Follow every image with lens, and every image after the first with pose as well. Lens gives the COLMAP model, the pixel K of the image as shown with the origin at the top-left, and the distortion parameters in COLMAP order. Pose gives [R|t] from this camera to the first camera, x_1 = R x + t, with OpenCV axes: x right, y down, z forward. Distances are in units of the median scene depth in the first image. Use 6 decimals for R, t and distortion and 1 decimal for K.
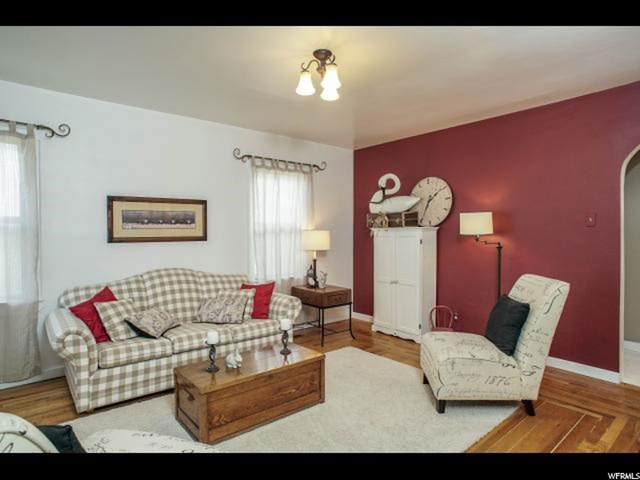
lens RADIAL K [[362.8, 0, 305.6], [0, 362.8, 242.5], [0, 0, 1]] dist [-0.050175, 0.012193]
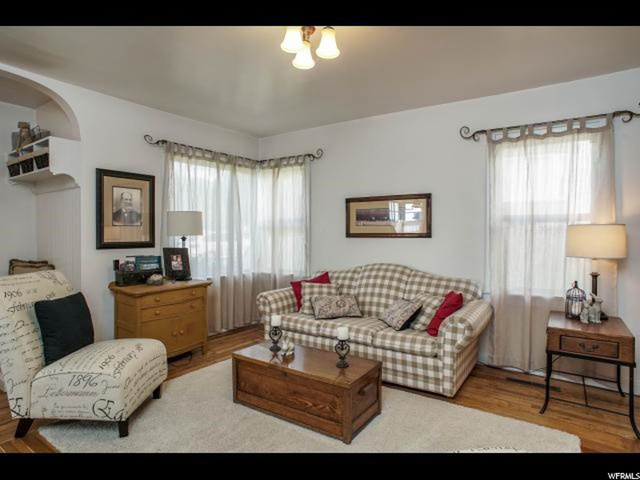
lens RADIAL K [[362.8, 0, 317.6], [0, 362.8, 230.2], [0, 0, 1]] dist [-0.050175, 0.012193]
pose [[0.313720, -0.004375, -0.949505, 0.554512], [-0.031489, 0.999391, -0.015009, -0.001488], [0.948993, 0.034608, 0.313392, 0.496560]]
